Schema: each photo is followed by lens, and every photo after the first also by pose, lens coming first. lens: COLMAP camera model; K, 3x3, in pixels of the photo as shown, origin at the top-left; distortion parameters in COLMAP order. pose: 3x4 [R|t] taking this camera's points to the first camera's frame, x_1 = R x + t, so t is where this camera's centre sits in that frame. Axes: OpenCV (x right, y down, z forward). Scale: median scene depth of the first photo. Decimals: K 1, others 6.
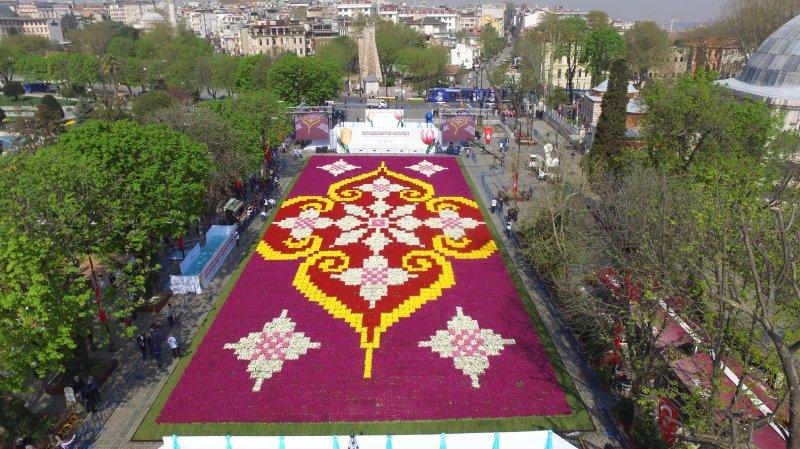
lens RADIAL K [[548.7, 0, 408.5], [0, 548.7, 231.6], [0, 0, 1]] dist [-0.117710, 0.074205]
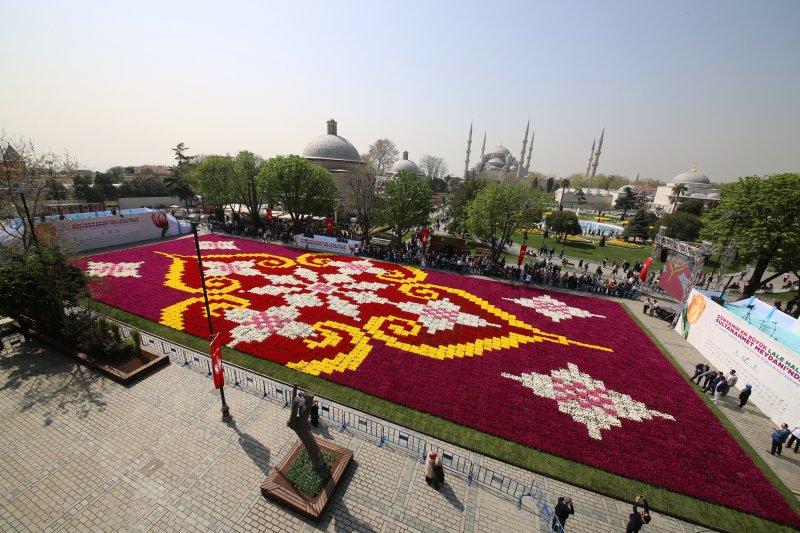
lens RADIAL K [[277.1, 0, 405.3], [0, 277.1, 265.5], [0, 0, 1]] dist [0.002765, -0.000849]
pose [[0.351463, -0.297325, 0.887734, -0.464305], [0.283037, 0.937602, 0.201970, -0.120630], [-0.892392, 0.180276, 0.413687, 0.666518]]
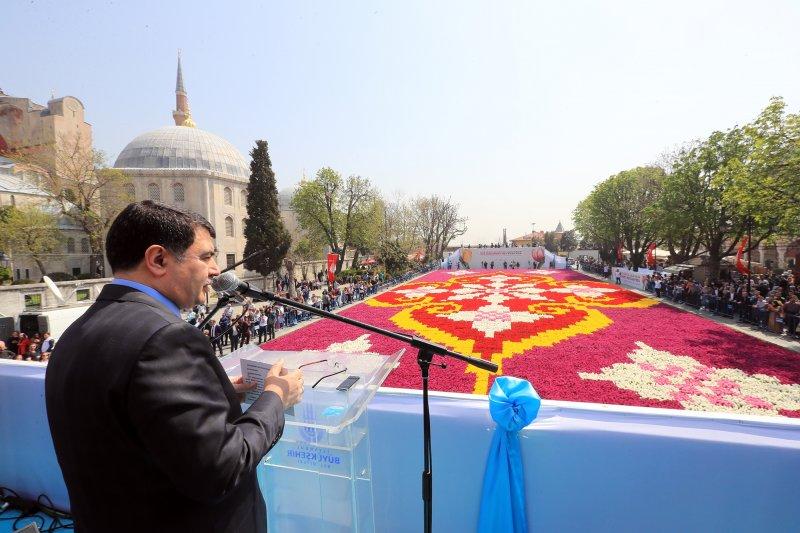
lens RADIAL K [[357.5, 0, 396.1], [0, 357.5, 266.8], [0, 0, 1]] dist [0.000626, 0.002029]
pose [[0.947629, -0.036114, -0.317326, -0.023300], [-0.062123, 0.953765, -0.294063, 0.142279], [0.313274, 0.298375, 0.901572, 0.393344]]
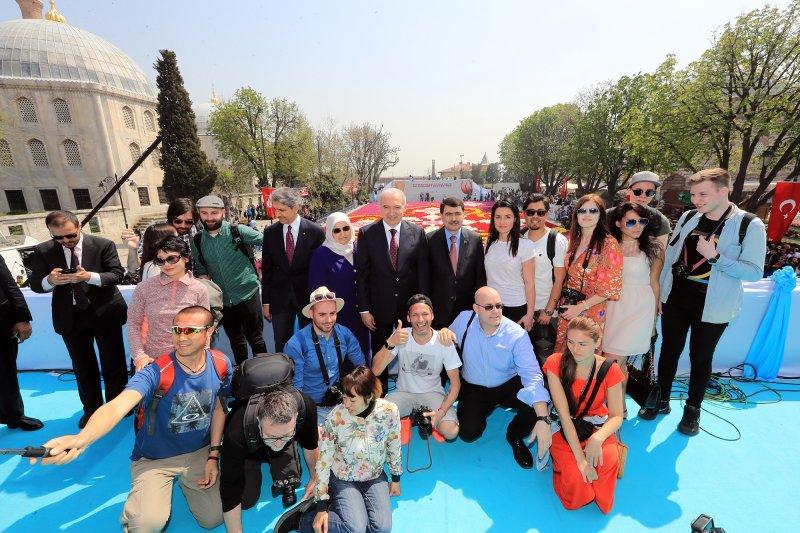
lens RADIAL K [[357.5, 0, 400.4], [0, 357.5, 270.4], [0, 0, 1]] dist [0.000626, 0.002029]
pose [[0.992464, -0.020832, -0.120751, -0.037074], [0.007902, 0.994273, -0.106580, 0.146893], [0.122280, 0.104823, 0.986945, 0.366548]]
